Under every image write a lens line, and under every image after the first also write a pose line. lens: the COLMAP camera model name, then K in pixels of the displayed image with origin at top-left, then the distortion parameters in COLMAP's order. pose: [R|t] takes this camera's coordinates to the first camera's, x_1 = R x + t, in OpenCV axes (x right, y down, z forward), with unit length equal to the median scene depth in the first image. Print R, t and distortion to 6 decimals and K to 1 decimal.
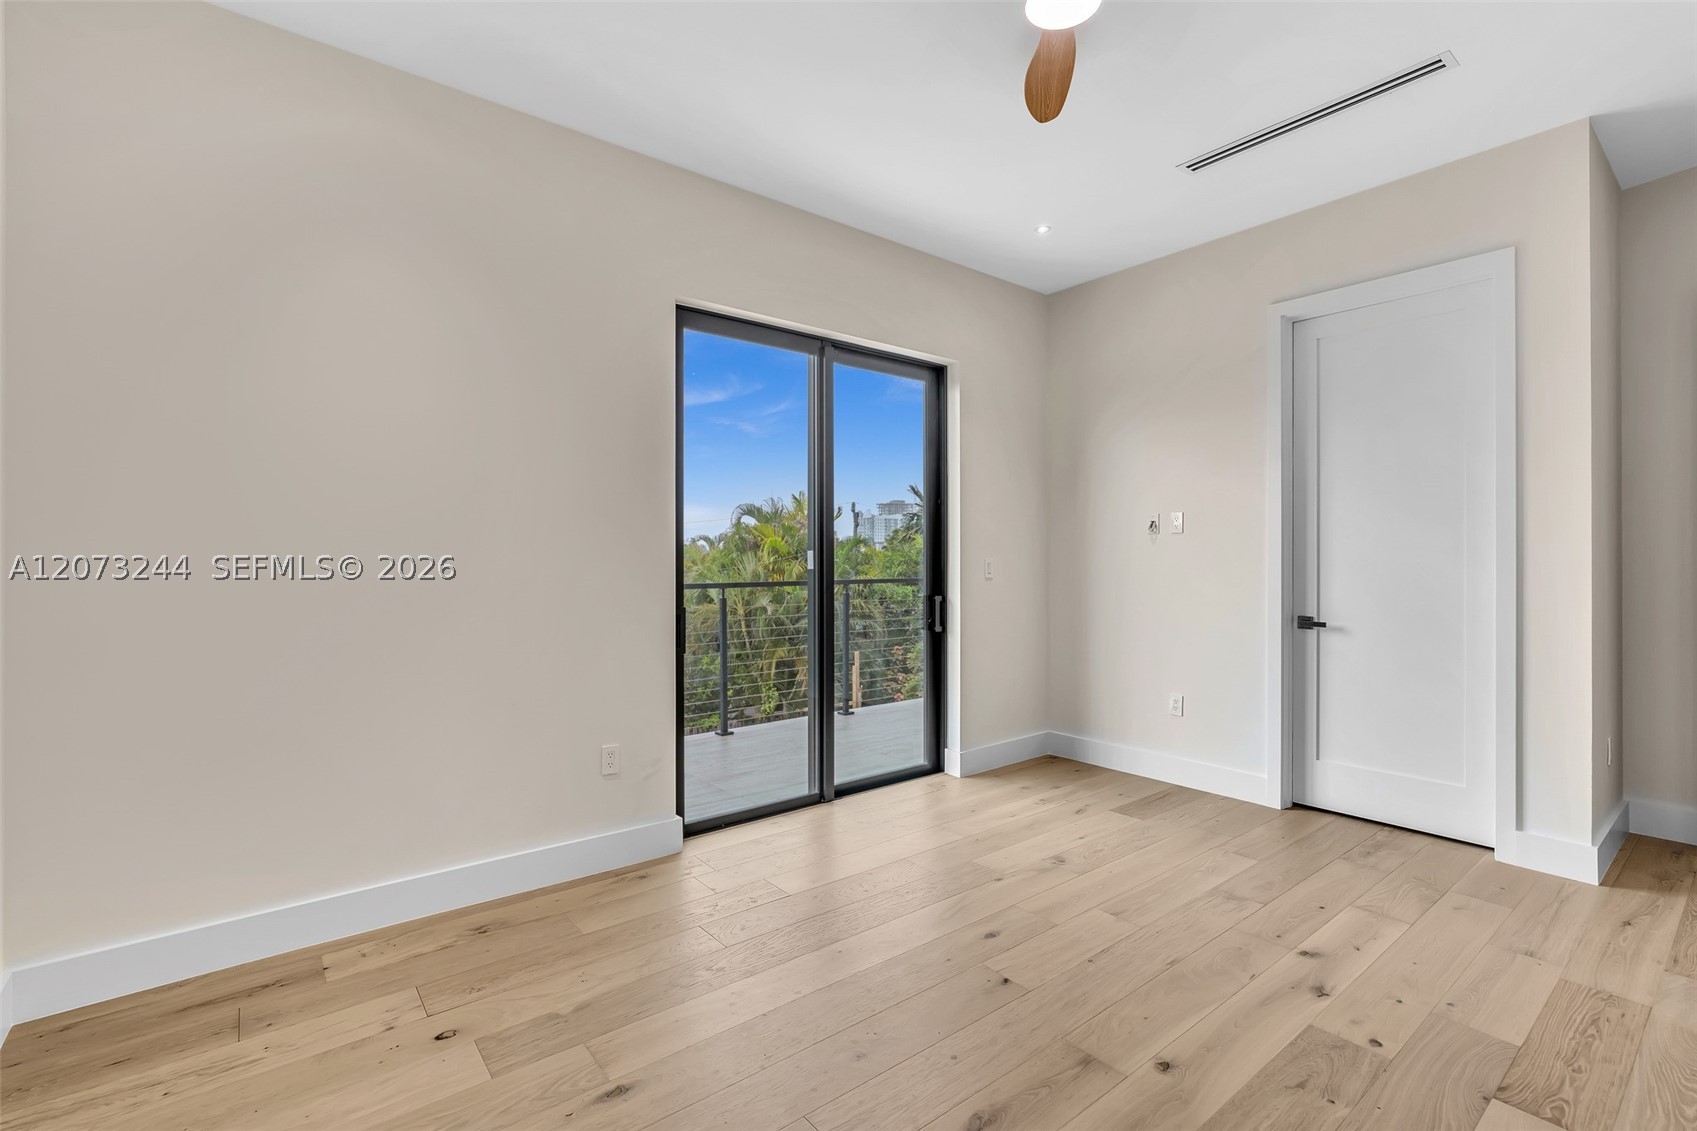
lens RADIAL K [[760.5, 0, 851.7], [0, 760.5, 558.4], [0, 0, 1]] dist [-0.002496, 0.001183]
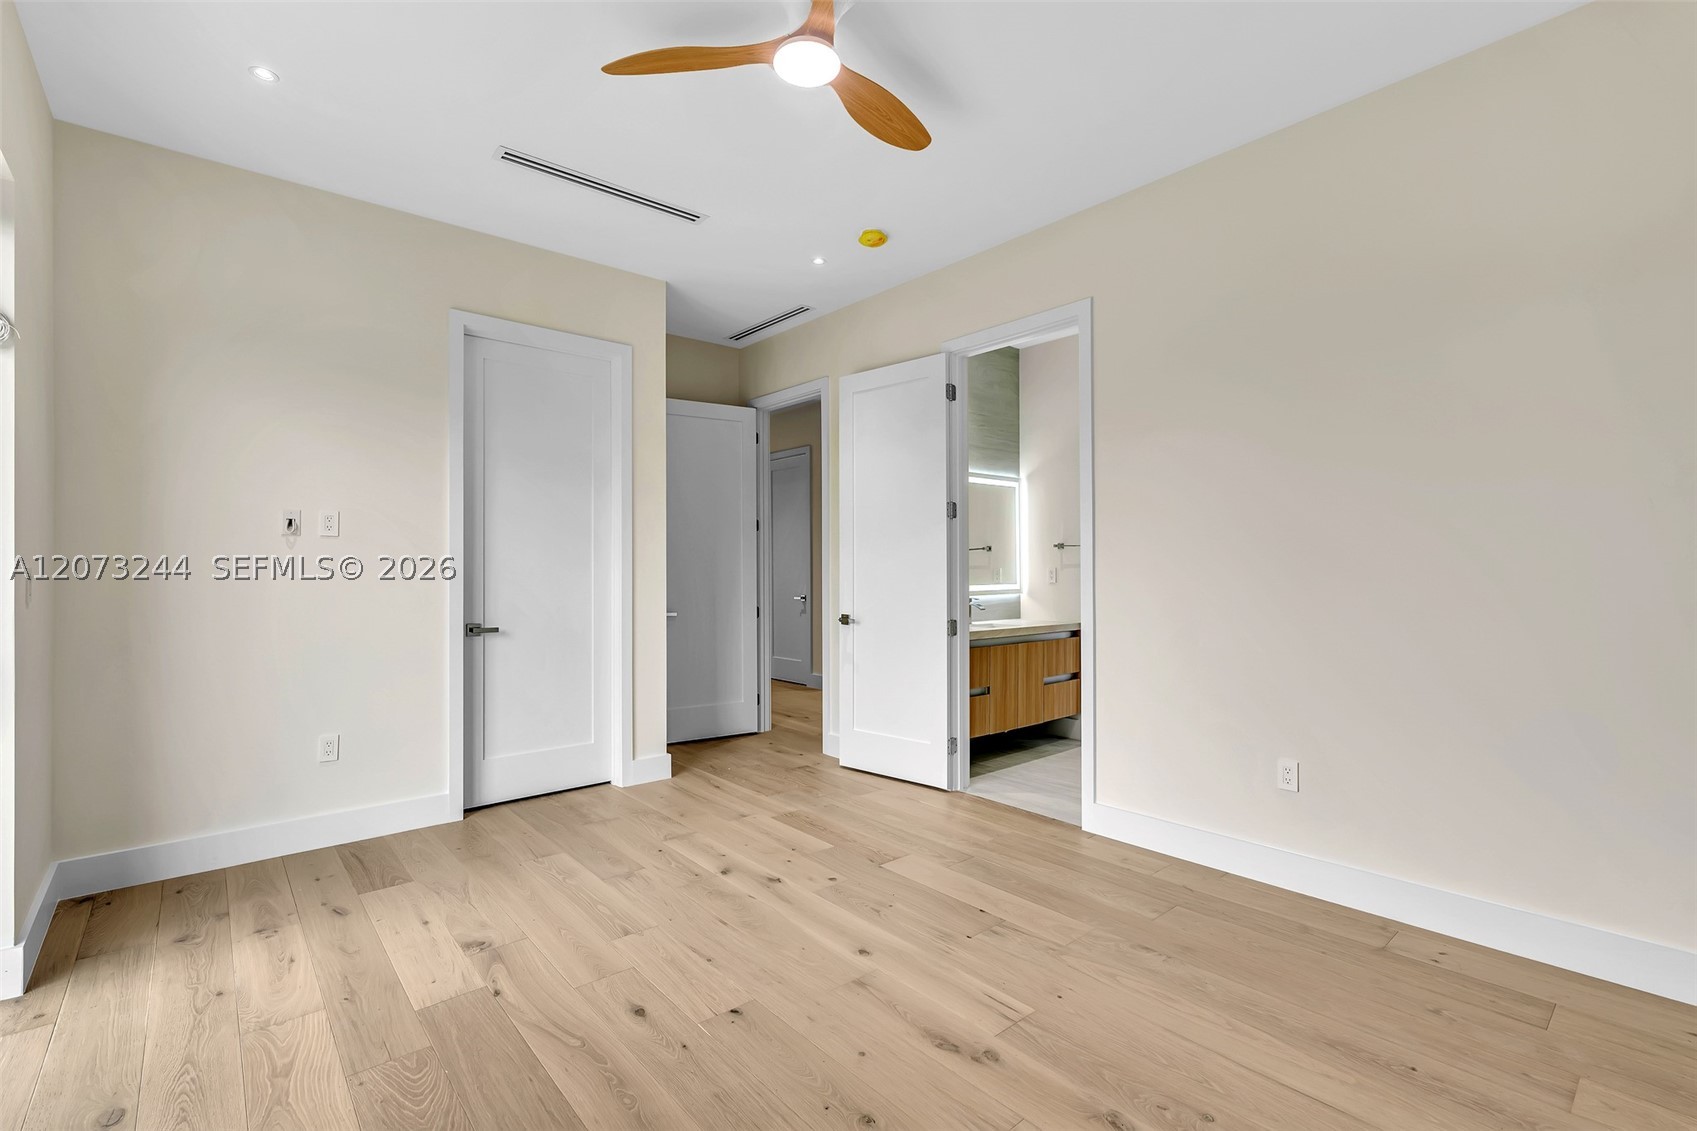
lens RADIAL K [[756.4, 0, 848.5], [0, 756.4, 565.5], [0, 0, 1]] dist [0.000859, 0.000451]
pose [[-0.035276, 0.003994, 0.999370, -0.512754], [-0.000307, 0.999992, -0.004007, 0.001310], [-0.999378, -0.000448, -0.035275, 0.609357]]
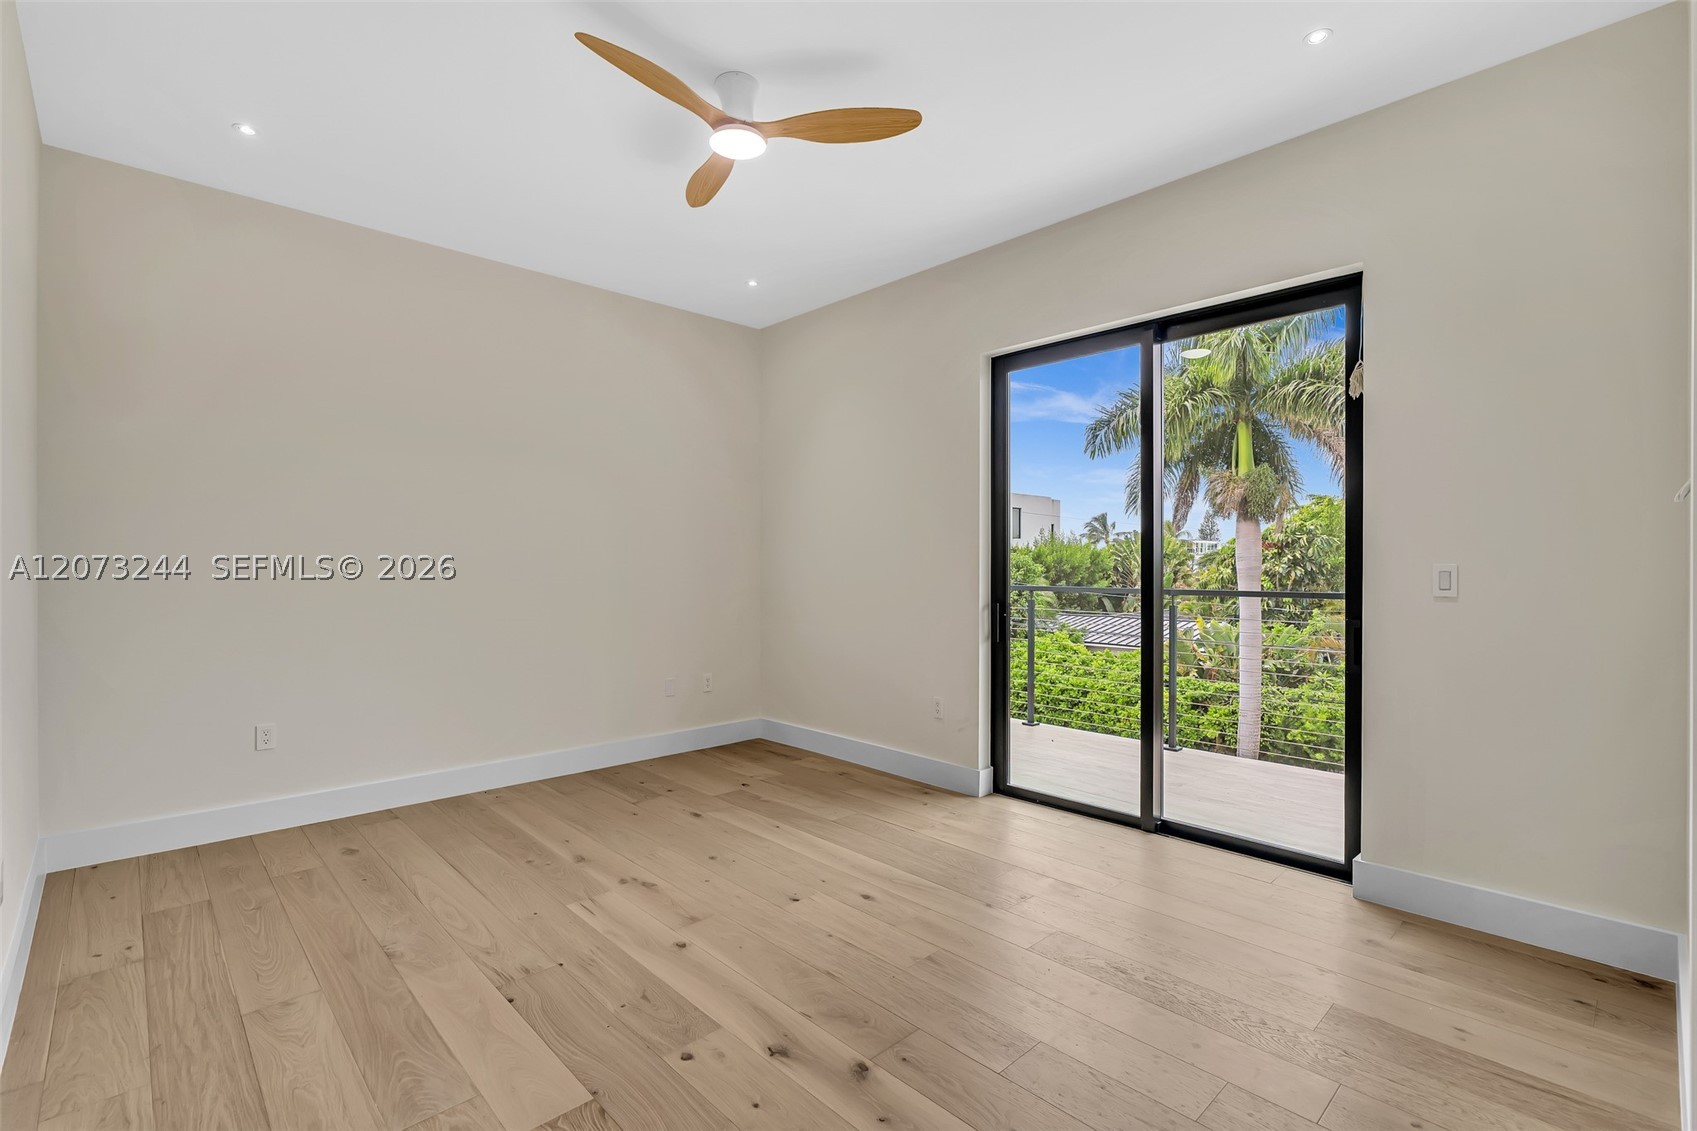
lens RADIAL K [[770.8, 0, 848.5], [0, 770.8, 565.5], [0, 0, 1]] dist [-0.003236, -0.000181]
pose [[0.081141, 0.002720, -0.996699, 1.015956], [0.003493, 0.999989, 0.003013, -0.002852], [0.996697, -0.003726, 0.081130, 0.674100]]
